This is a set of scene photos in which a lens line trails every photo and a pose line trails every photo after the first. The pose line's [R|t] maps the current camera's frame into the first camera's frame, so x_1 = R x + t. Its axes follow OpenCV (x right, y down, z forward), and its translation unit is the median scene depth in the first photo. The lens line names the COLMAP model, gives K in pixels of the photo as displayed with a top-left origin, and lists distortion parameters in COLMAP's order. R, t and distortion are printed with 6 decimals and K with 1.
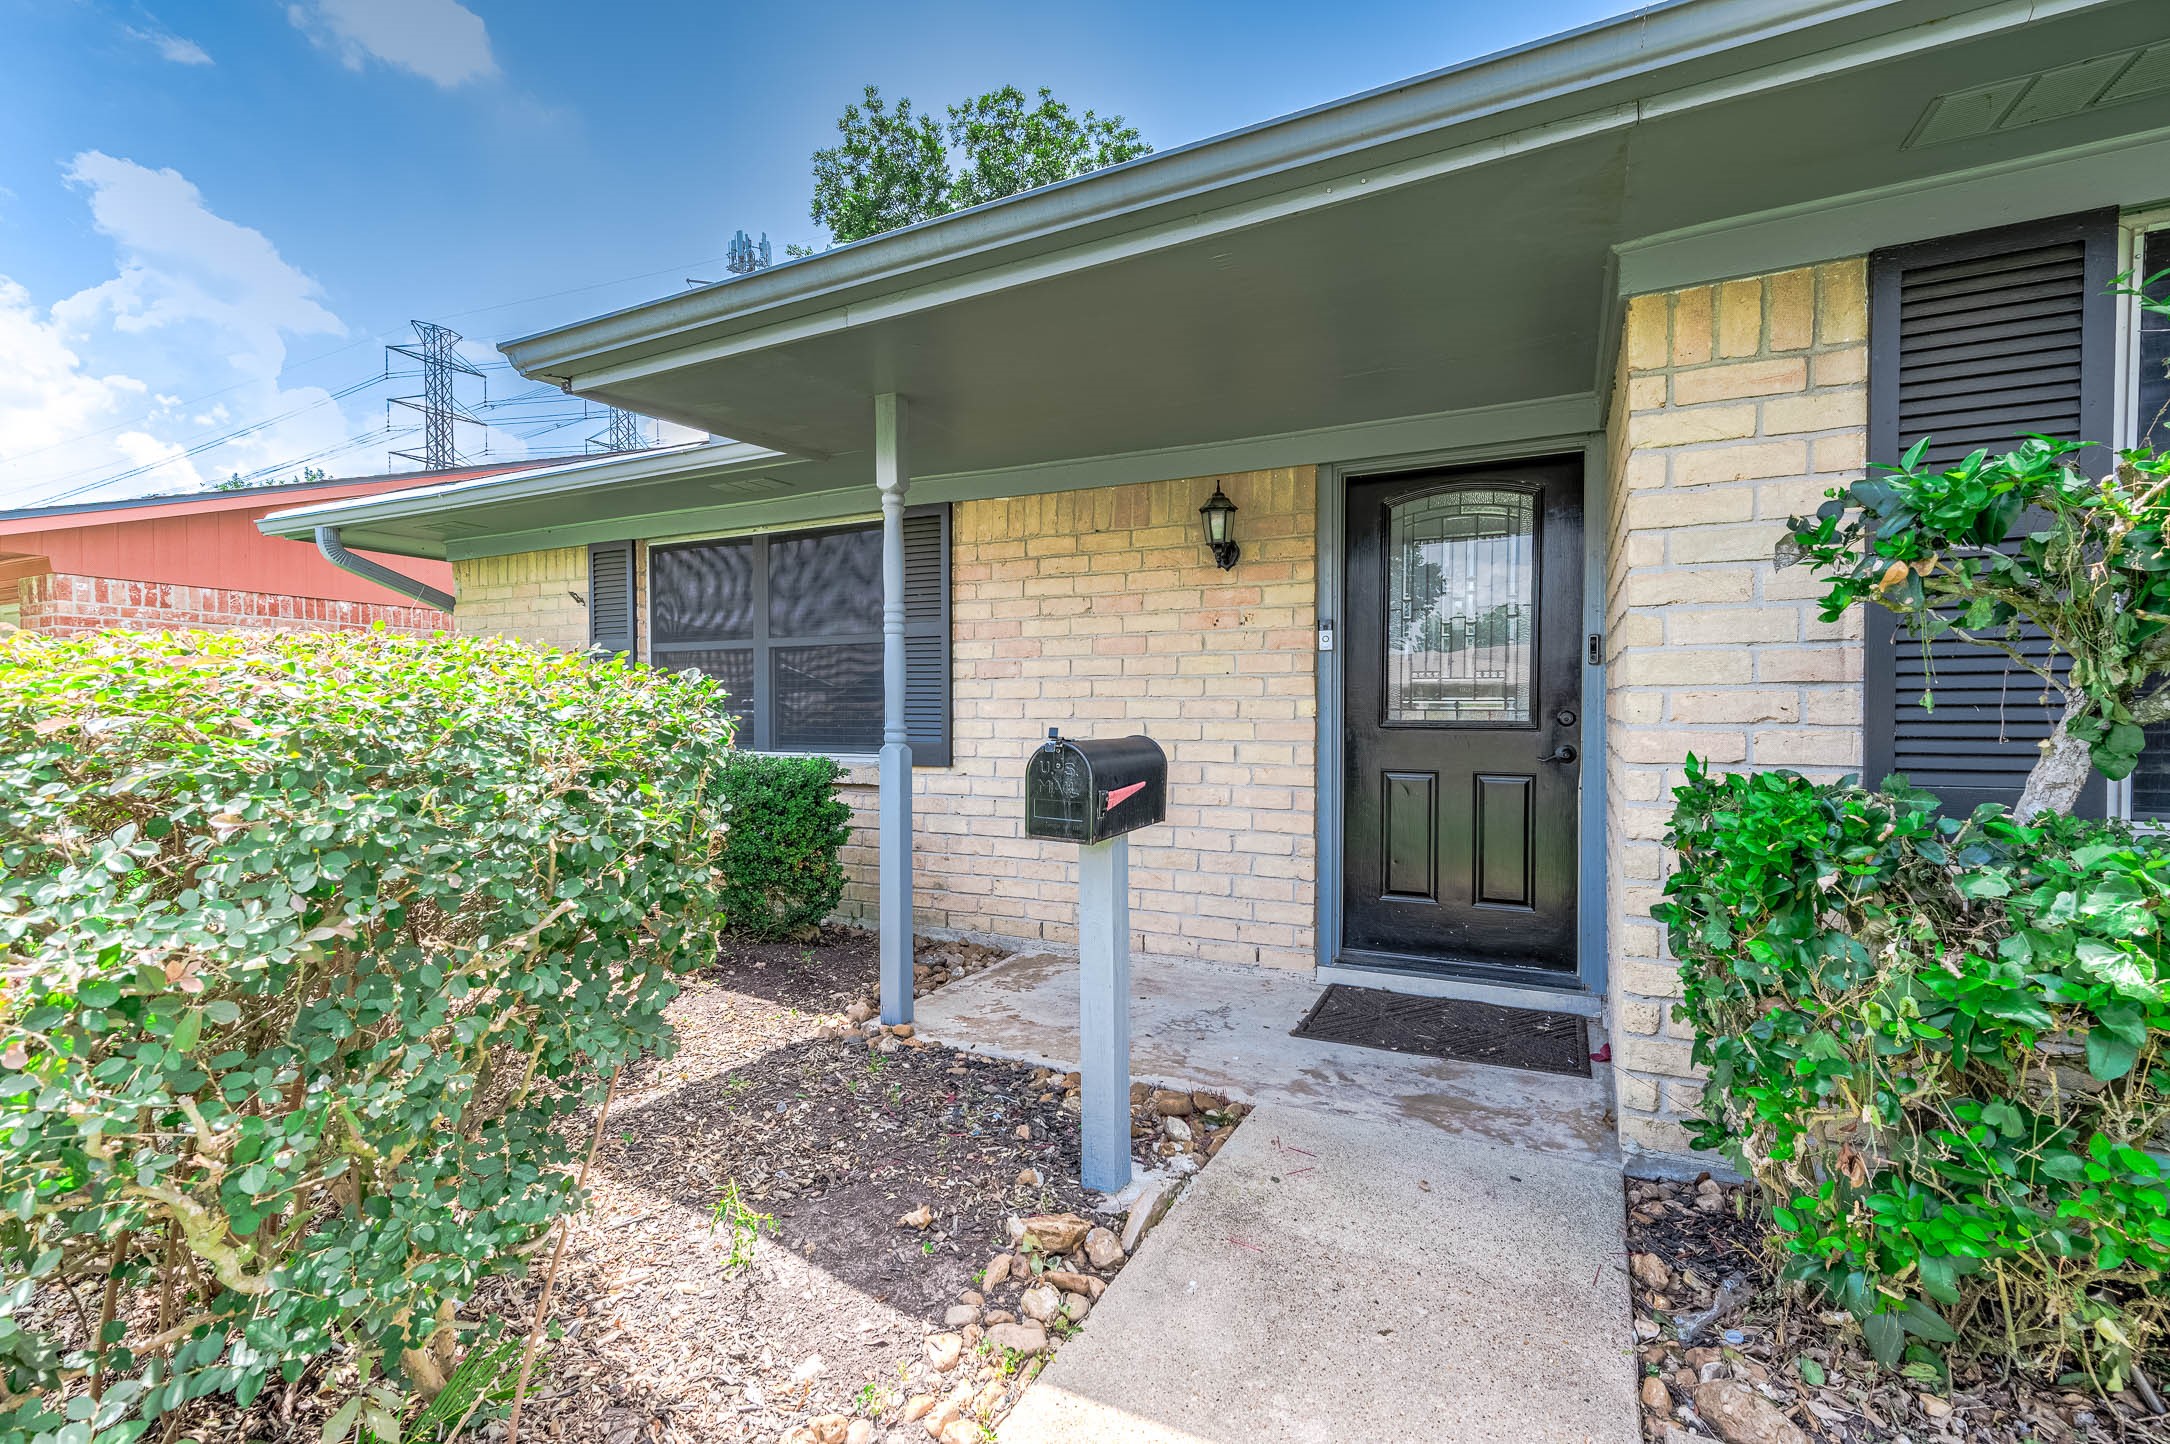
lens RADIAL K [[967.5, 0, 1085.7], [0, 967.5, 714.5], [0, 0, 1]] dist [0.029261, 0.000153]
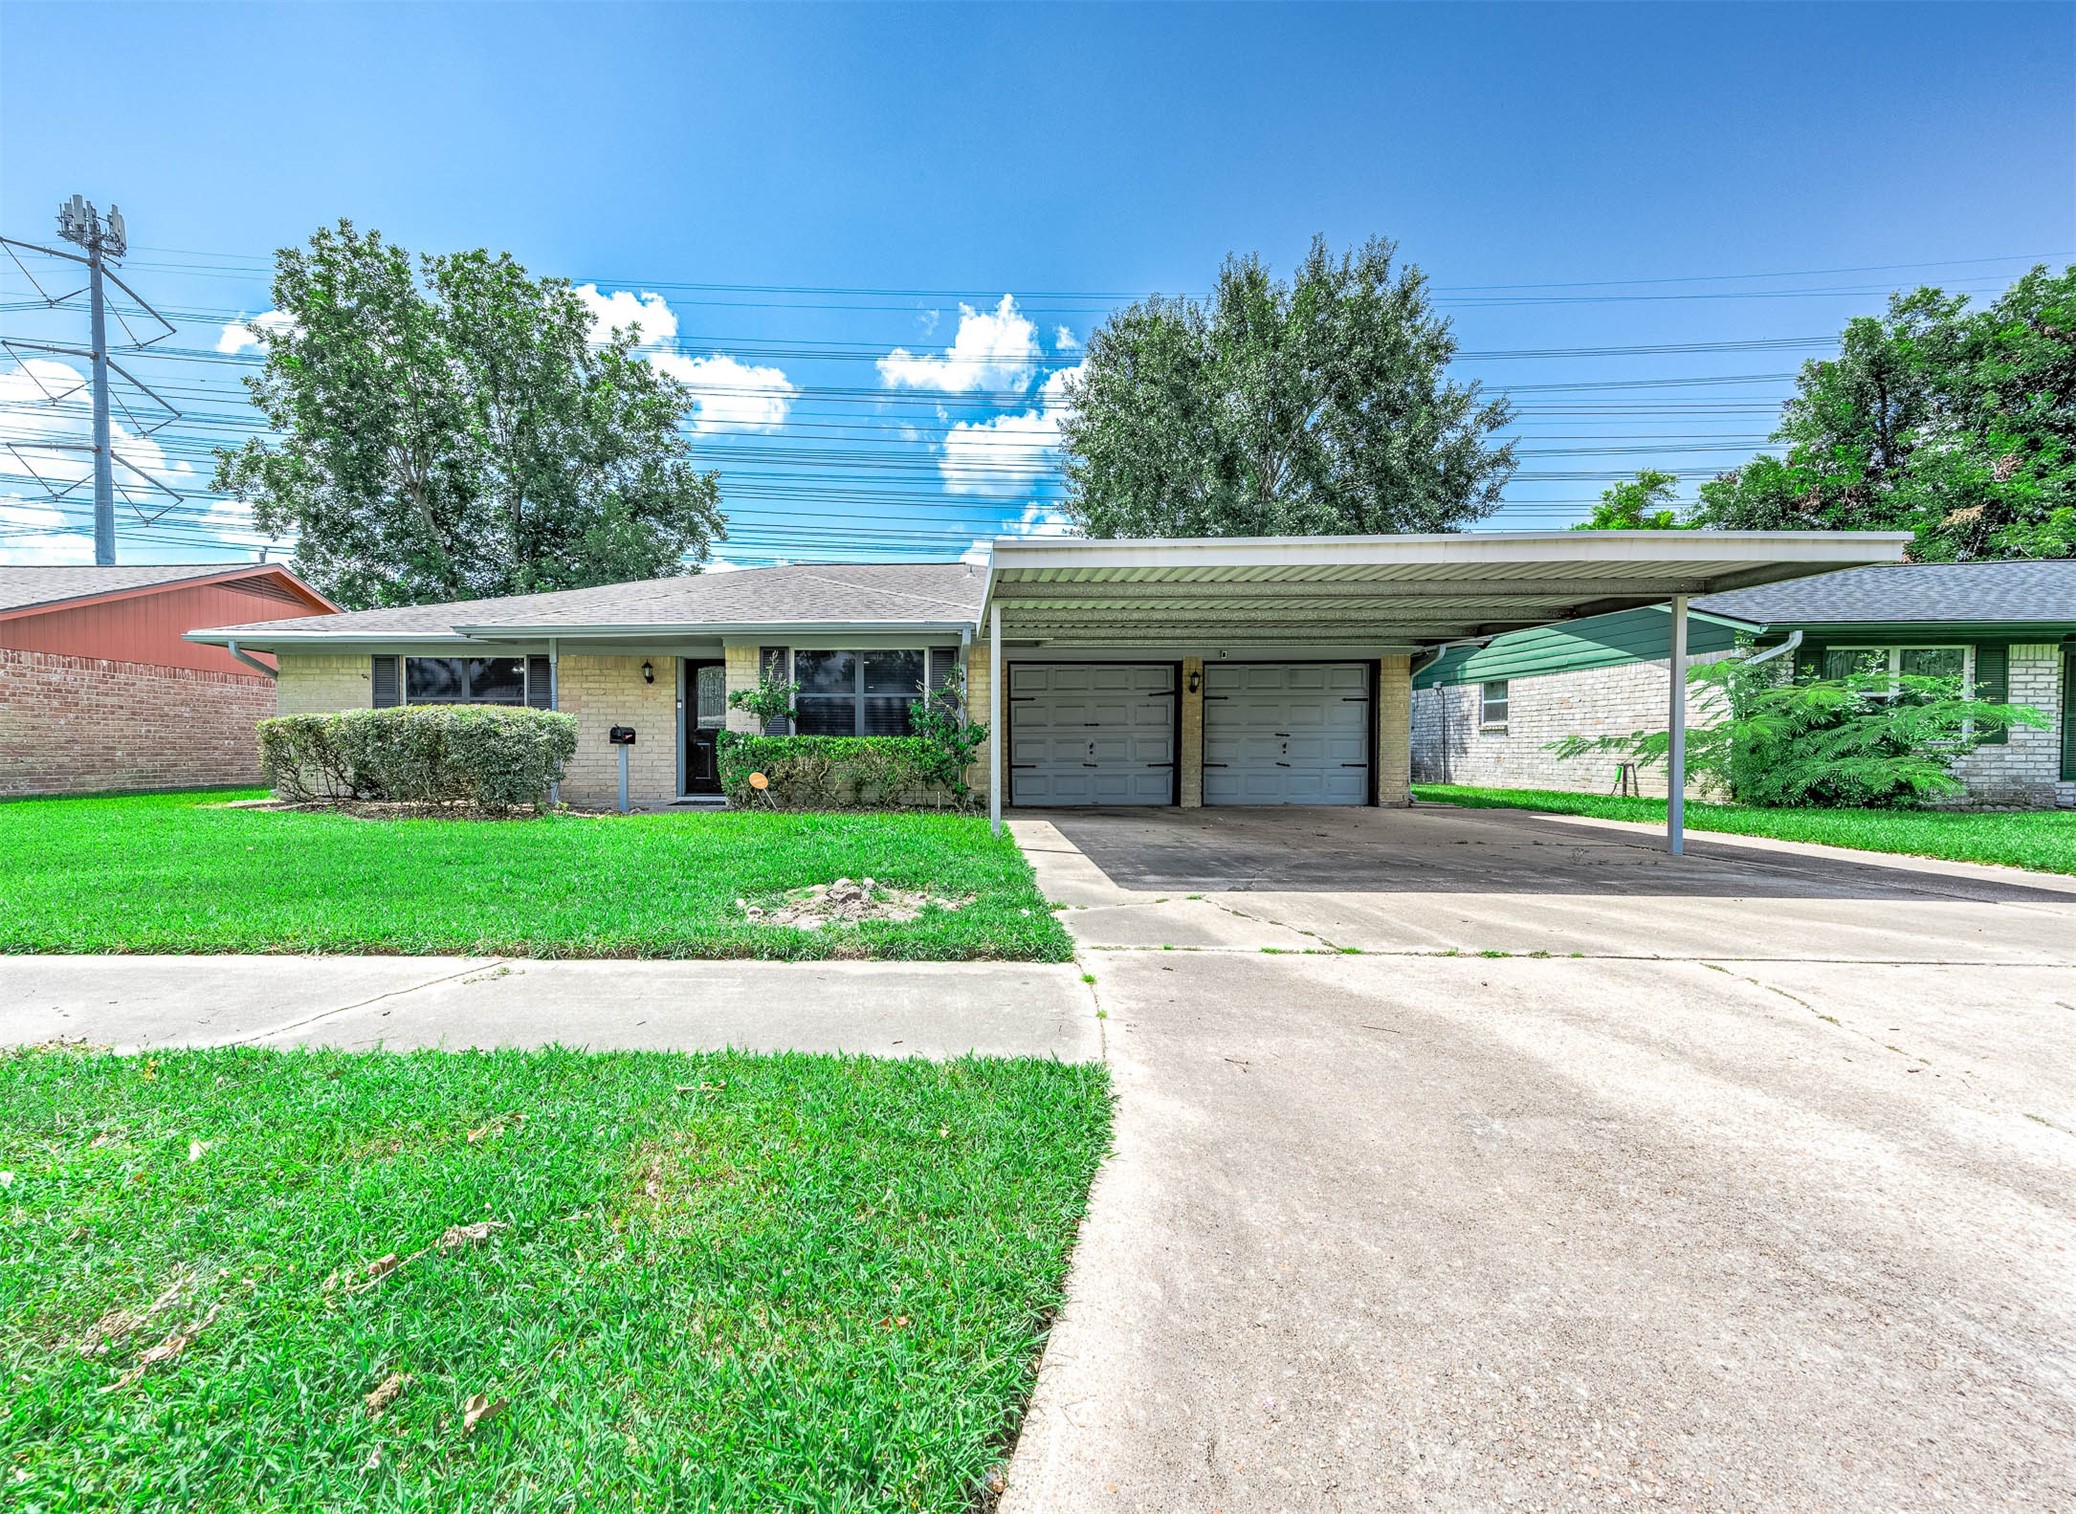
lens RADIAL K [[899.6, 0, 952.8], [0, 899.6, 764.2], [0, 0, 1]] dist [0.026292, -0.000291]
pose [[0.899514, -0.007148, 0.436833, -0.193637], [-0.000514, 0.999848, 0.017420, 0.053012], [-0.436891, -0.015894, 0.899374, -1.574895]]
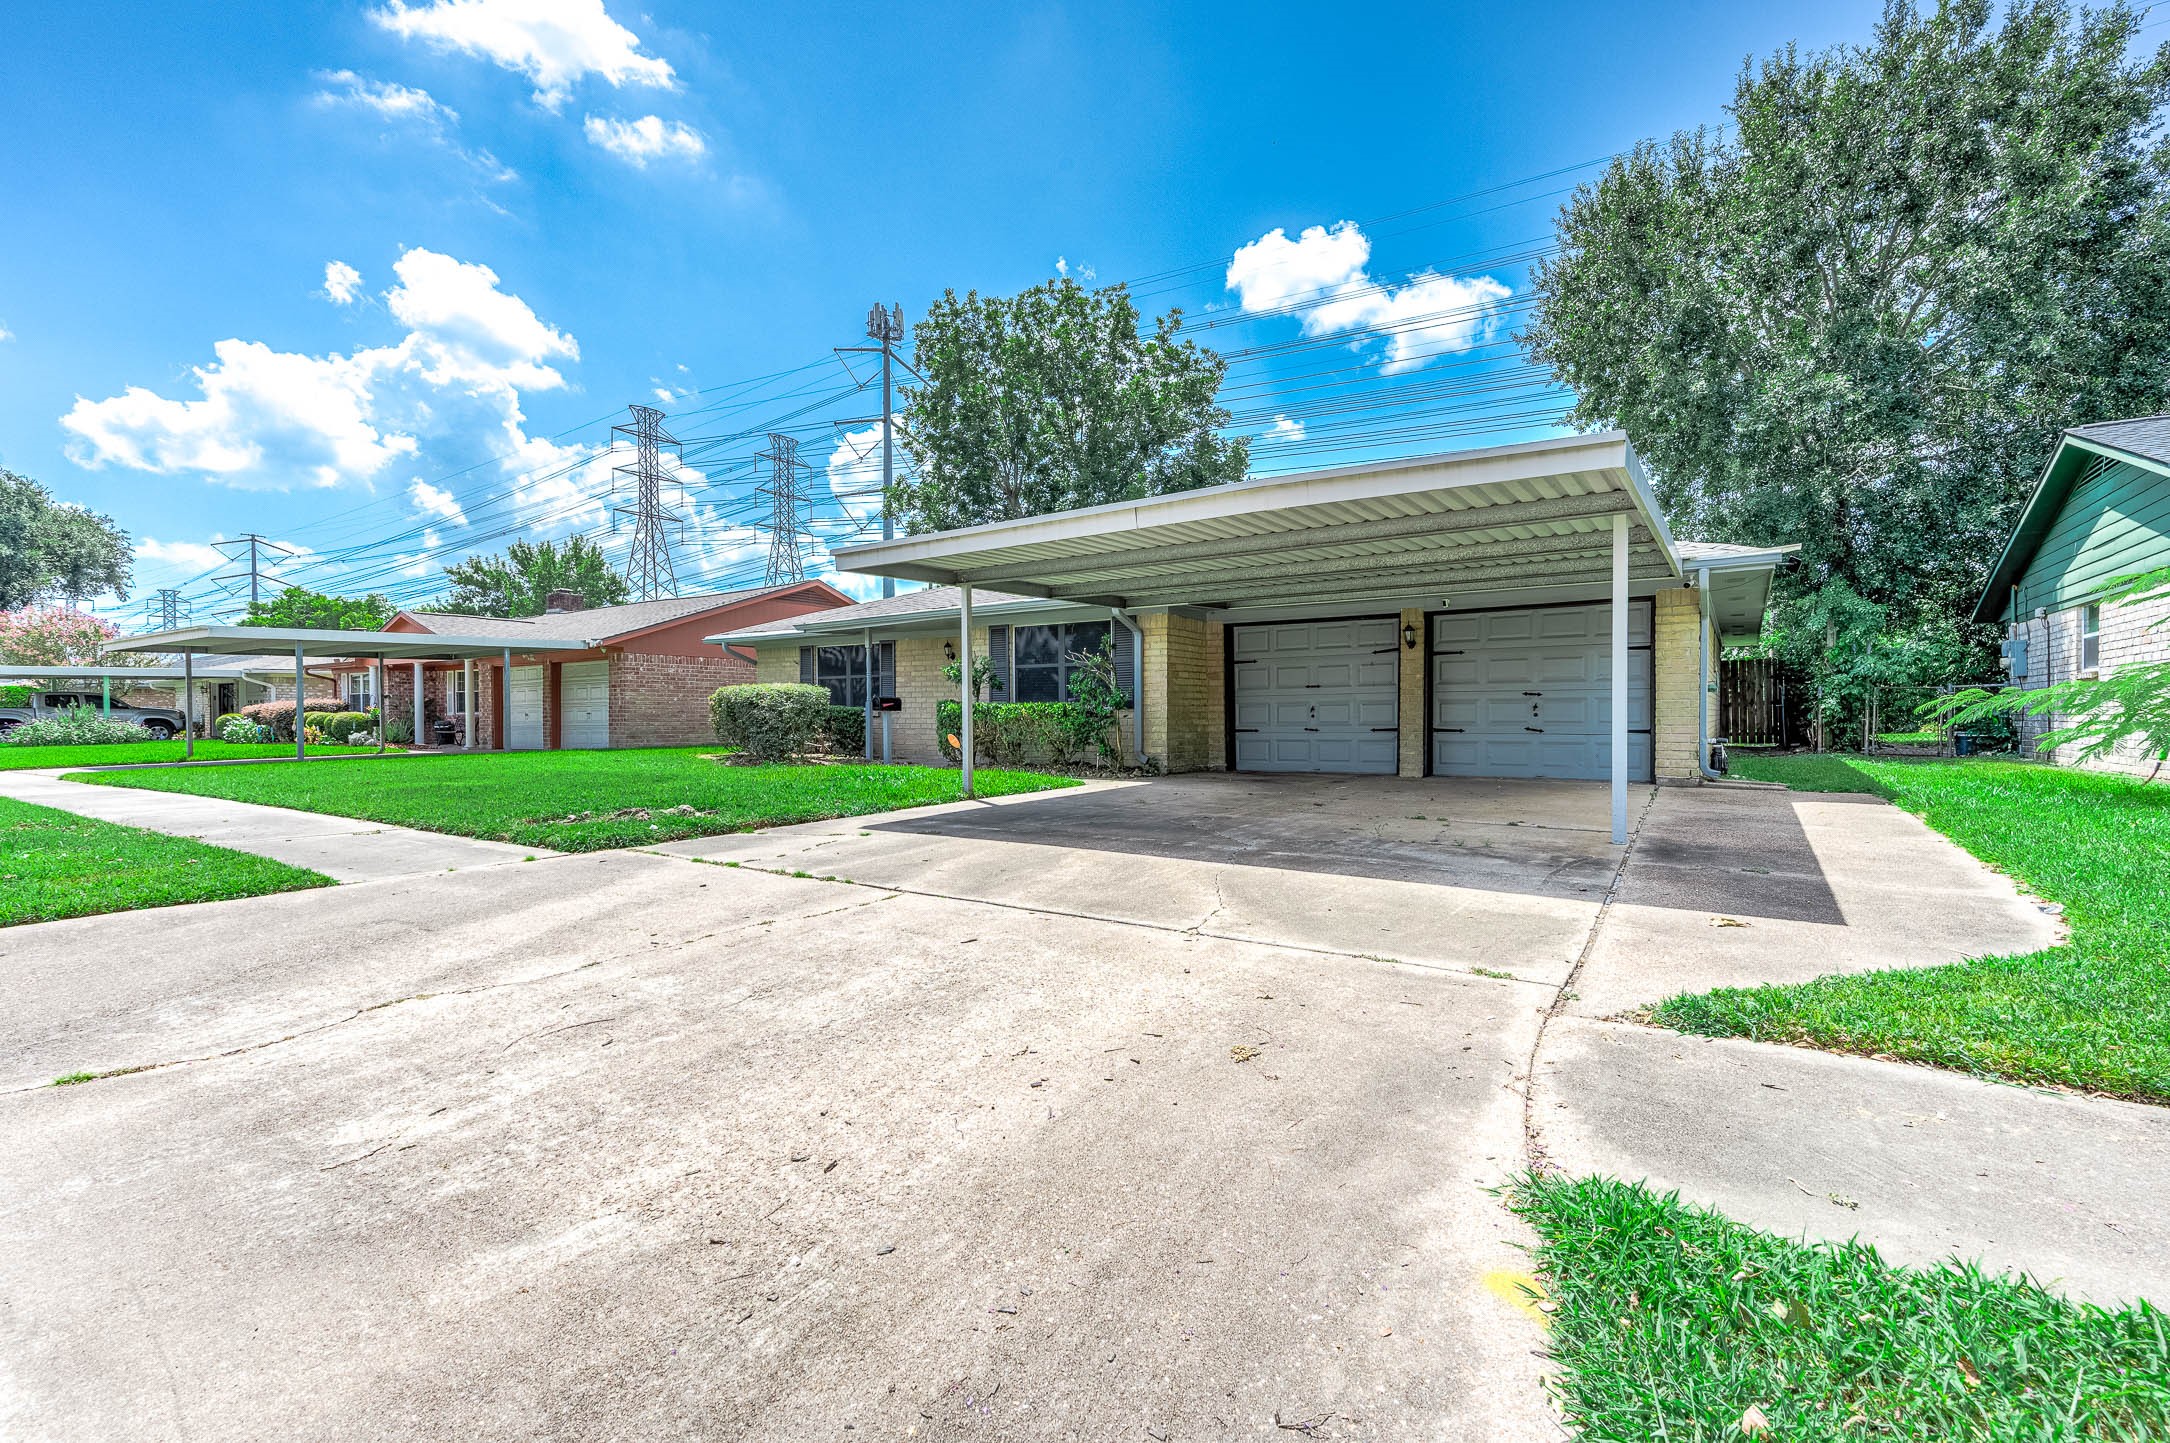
lens RADIAL K [[967.5, 0, 1097.0], [0, 967.5, 720.7], [0, 0, 1]] dist [0.029261, 0.000153]
pose [[0.991970, -0.003488, -0.126425, 0.843582], [0.004215, 0.999976, 0.005483, 0.058507], [0.126403, -0.005971, 0.991961, -1.995555]]
